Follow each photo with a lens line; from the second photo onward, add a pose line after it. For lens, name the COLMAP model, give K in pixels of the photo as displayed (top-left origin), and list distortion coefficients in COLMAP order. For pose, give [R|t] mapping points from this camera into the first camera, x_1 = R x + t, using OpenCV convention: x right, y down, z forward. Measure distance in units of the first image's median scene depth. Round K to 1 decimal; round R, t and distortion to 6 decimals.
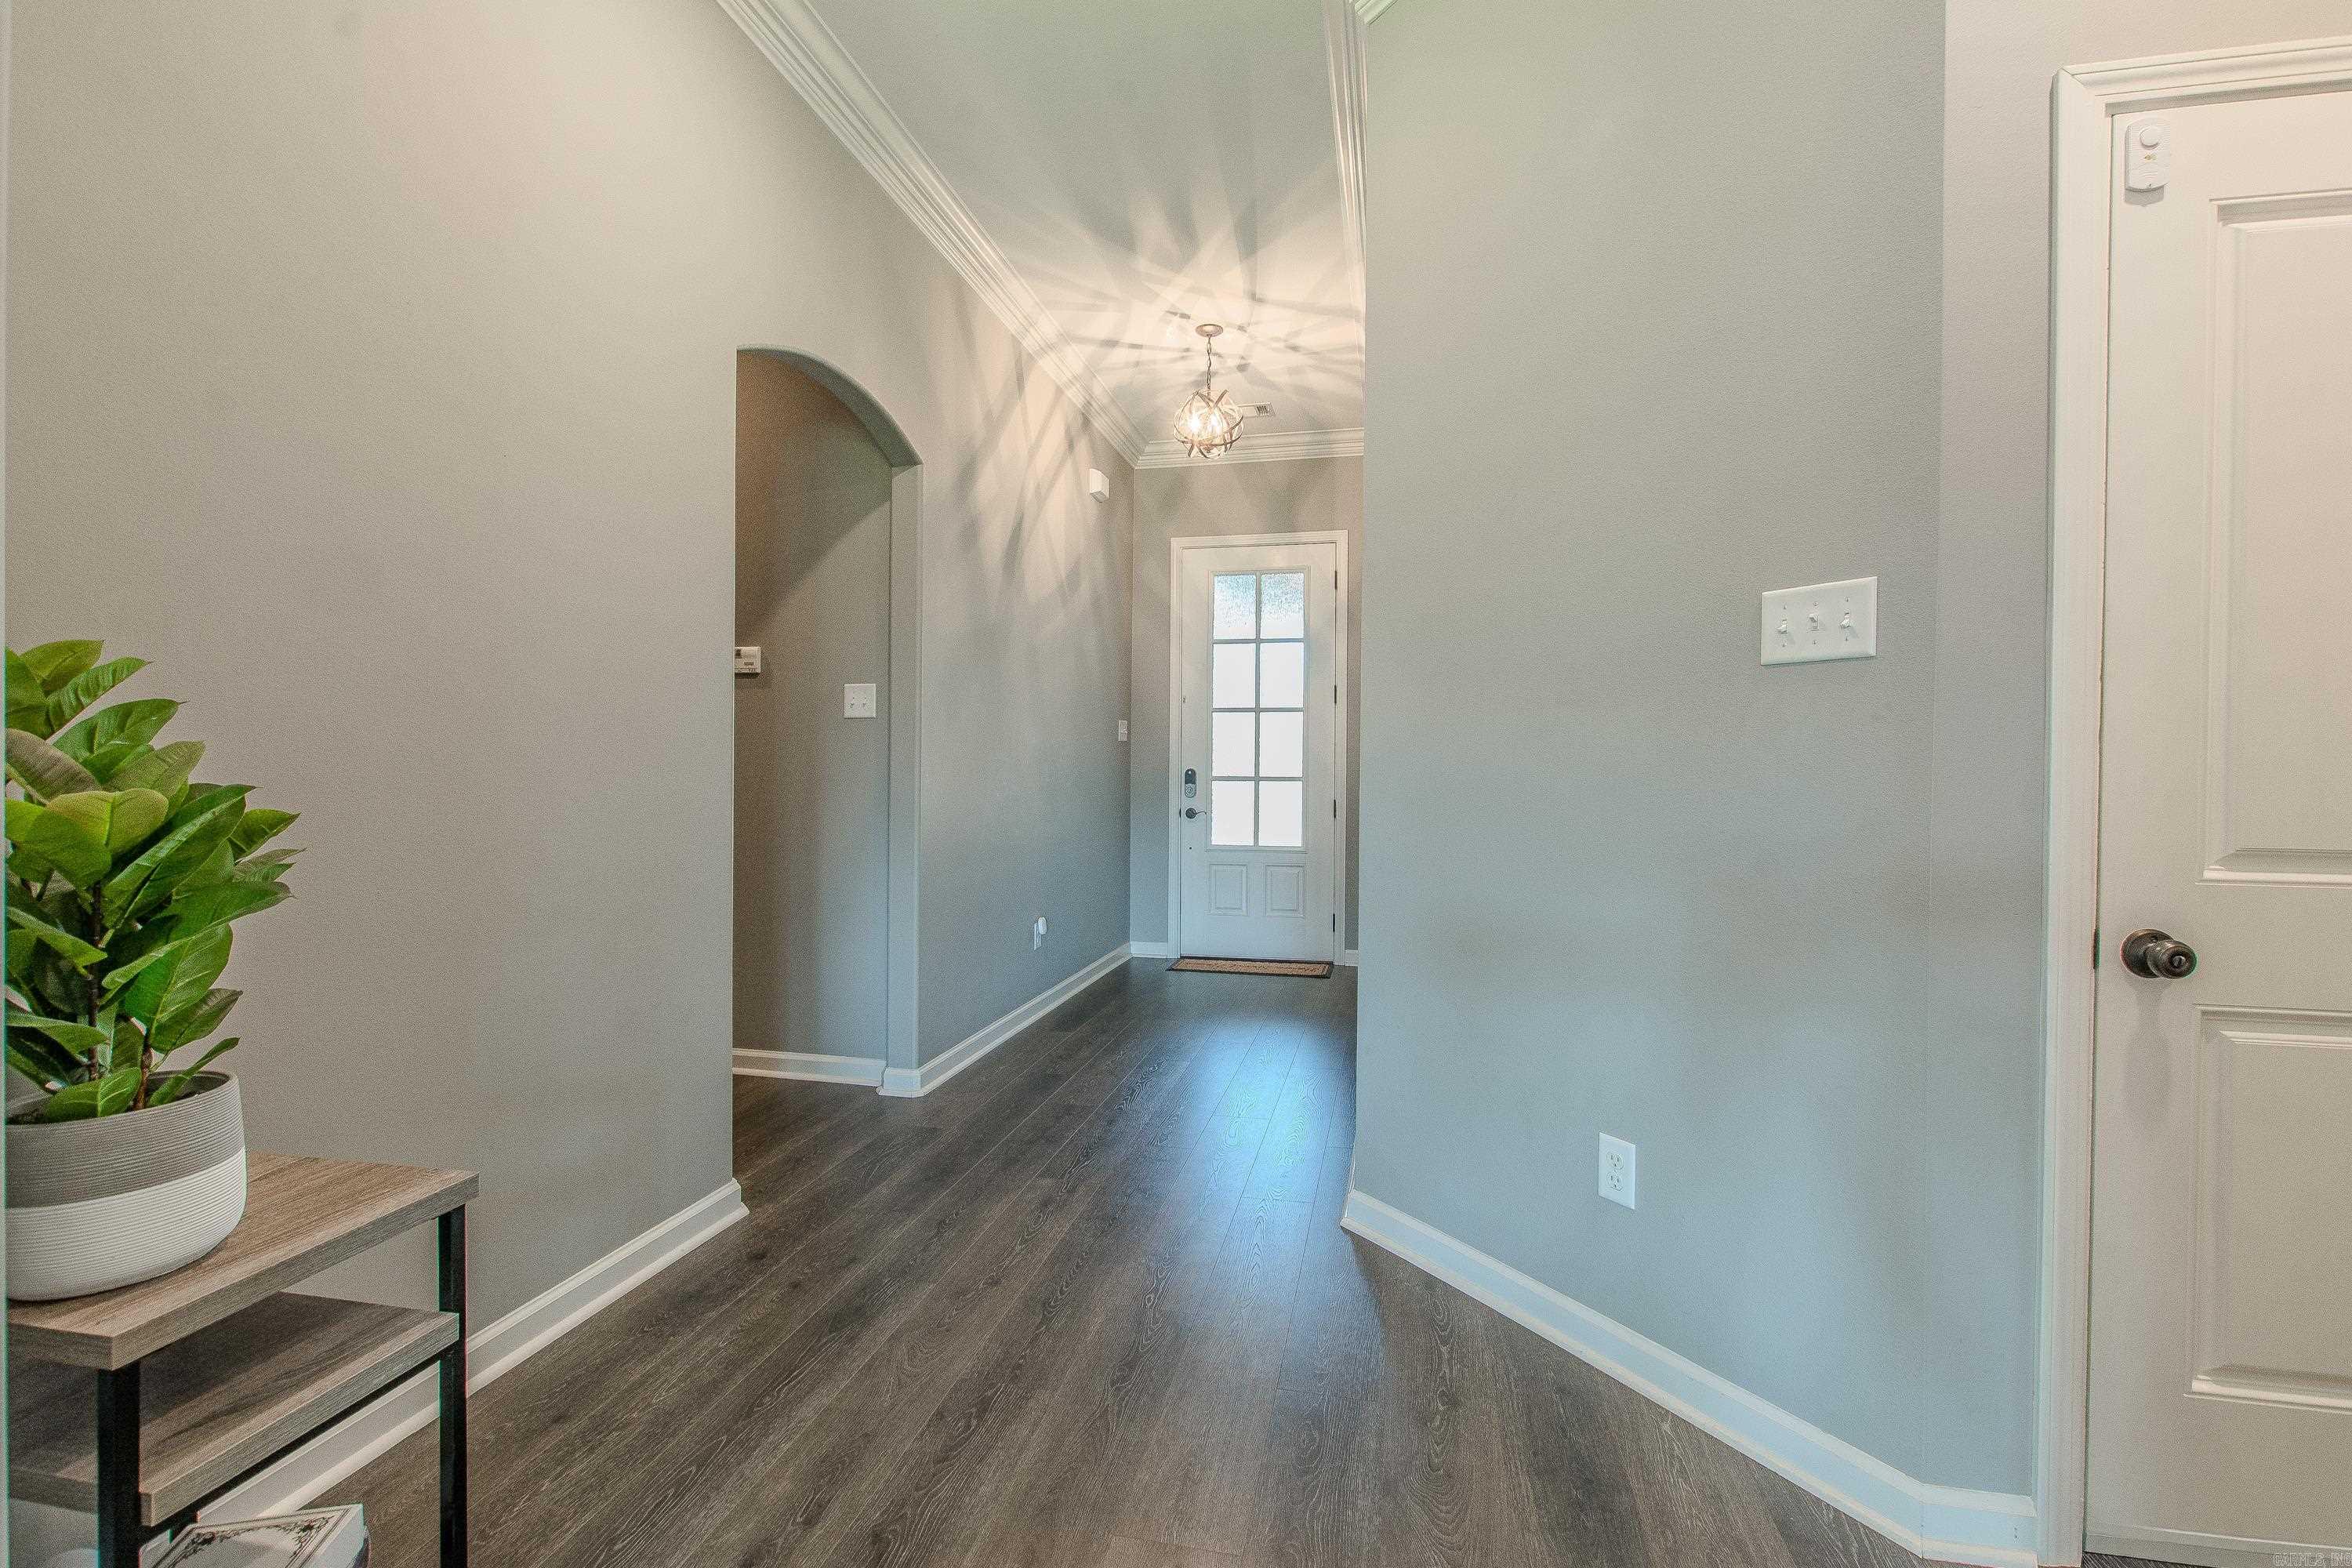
lens RADIAL K [[1032.8, 0, 1185.3], [0, 1032.8, 778.7], [0, 0, 1]] dist [0.001530, -0.000146]
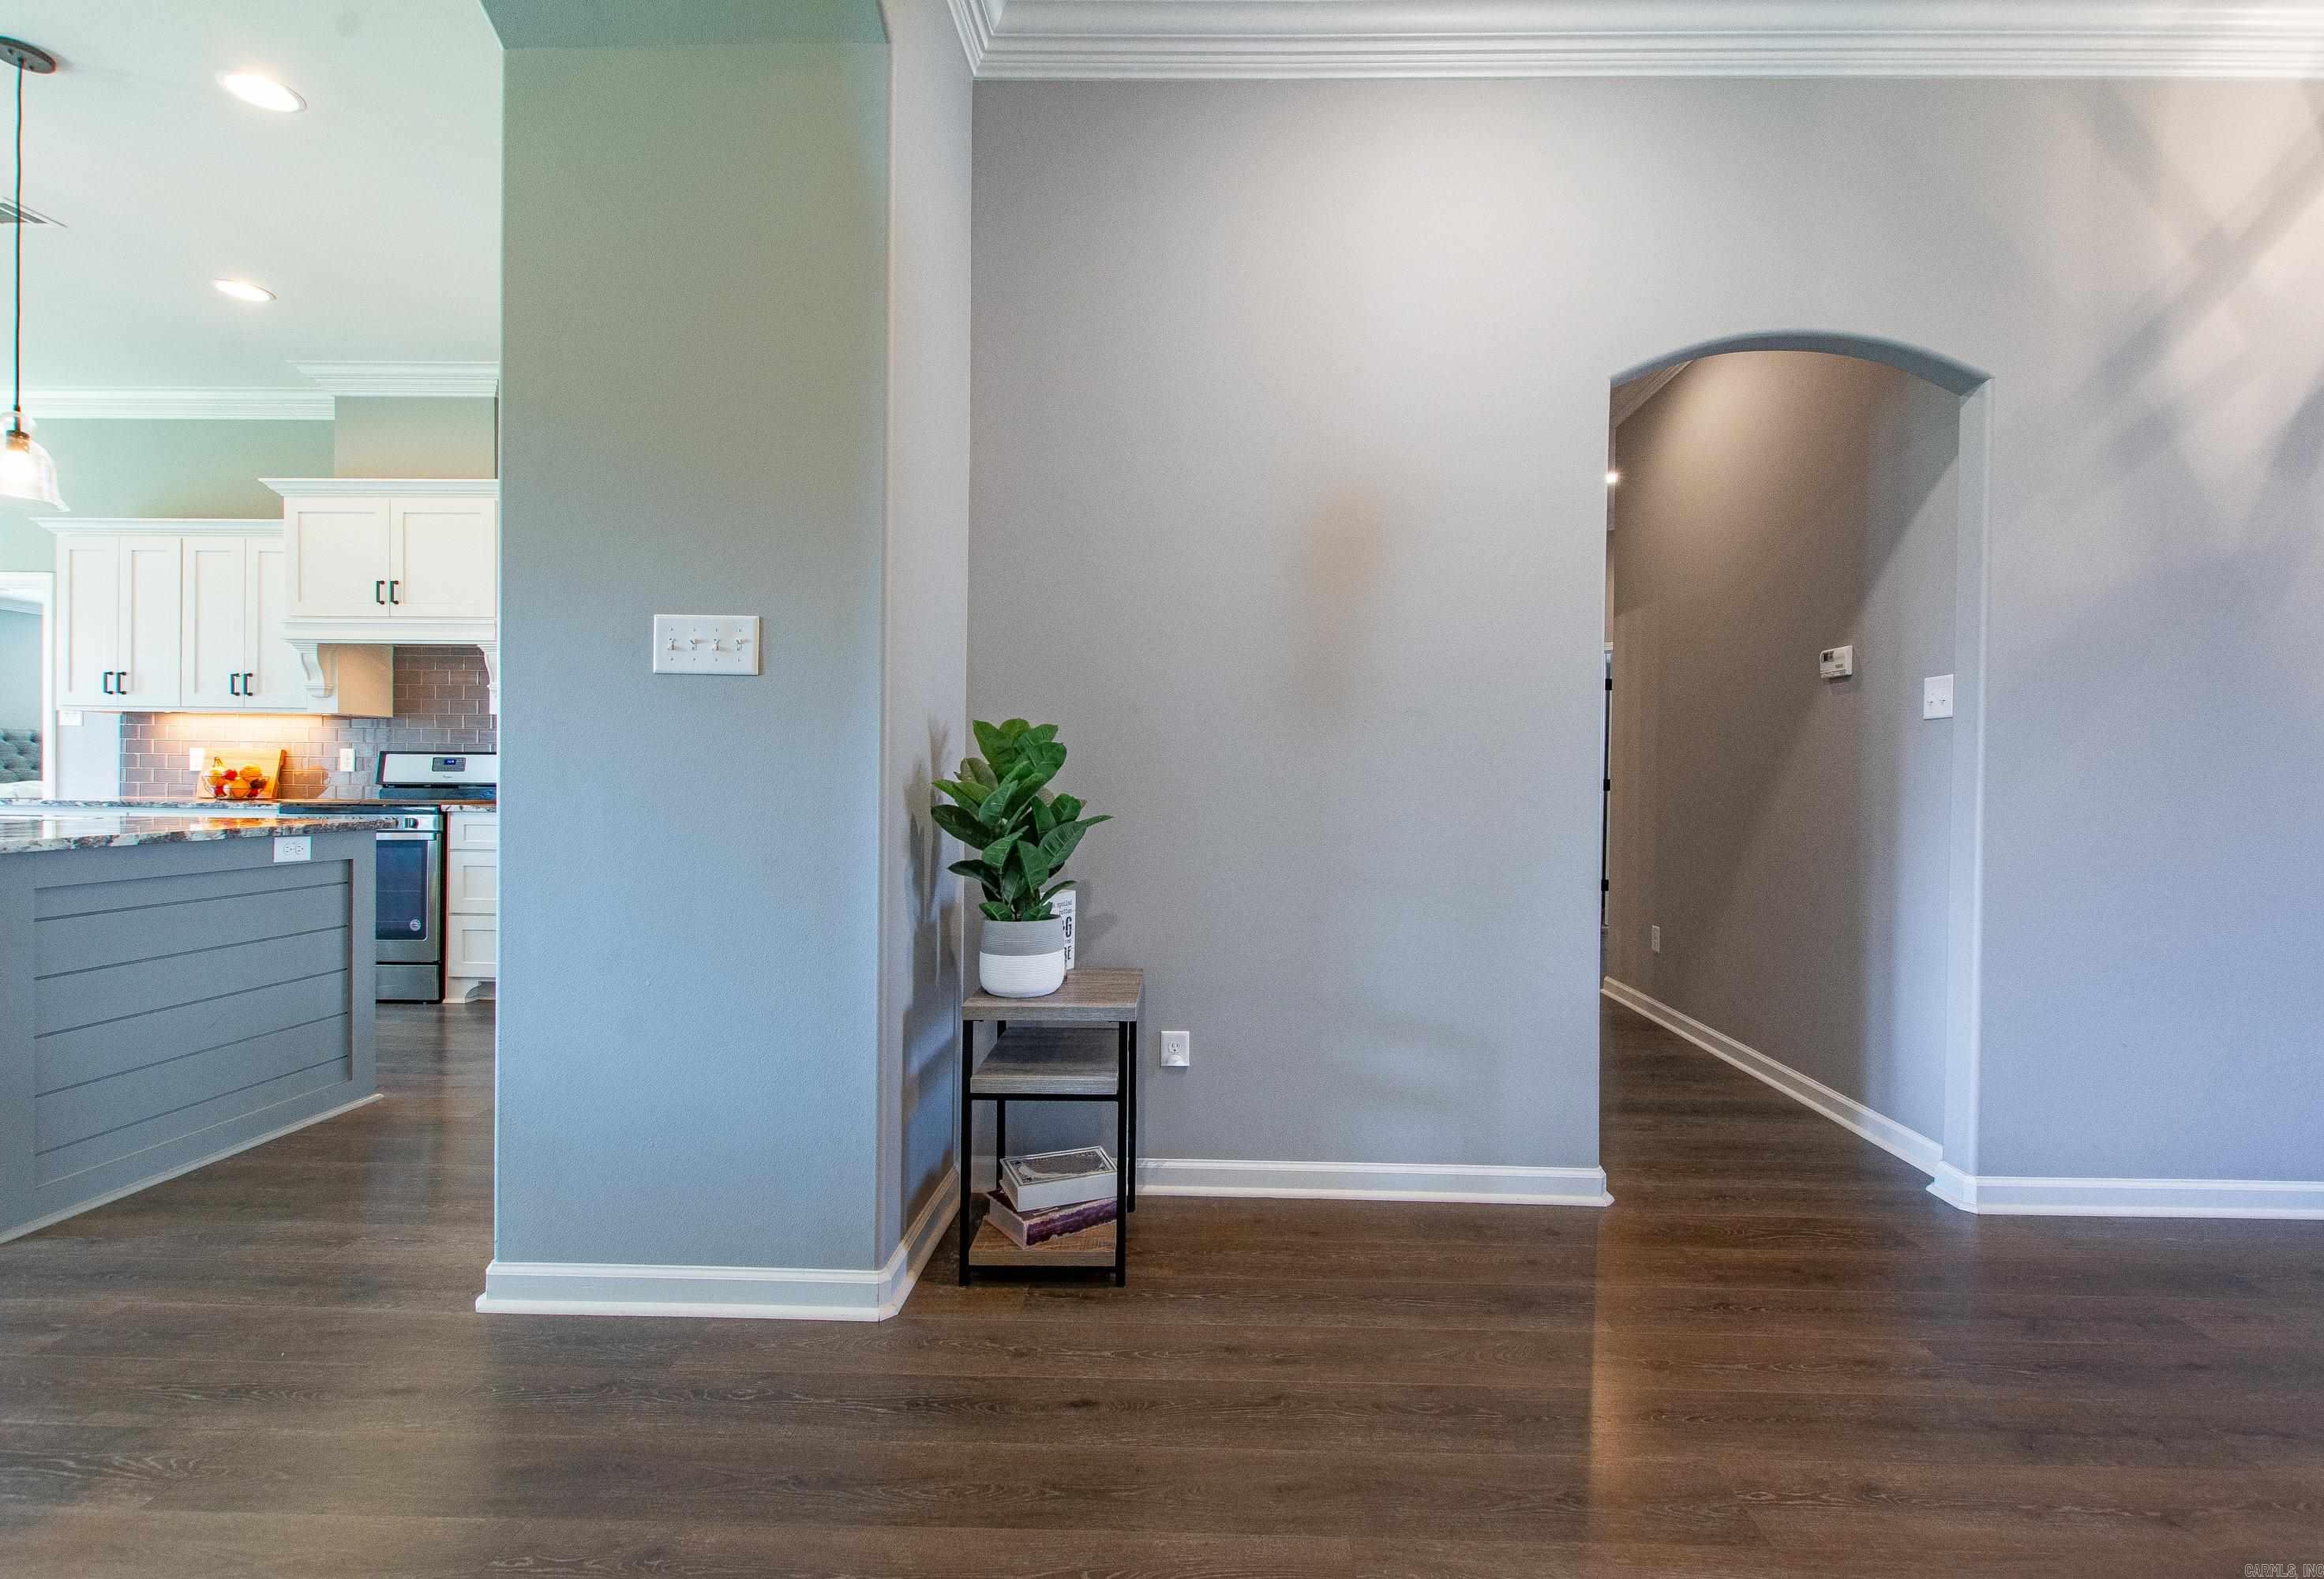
lens RADIAL K [[1014.5, 0, 1162.0], [0, 1014.5, 789.5], [0, 0, 1]] dist [-0.001005, -0.000369]
pose [[0.170692, 0.009267, -0.985281, 0.378272], [-0.015865, 0.999852, 0.006655, 0.000676], [0.985197, 0.014496, 0.170814, 0.282216]]
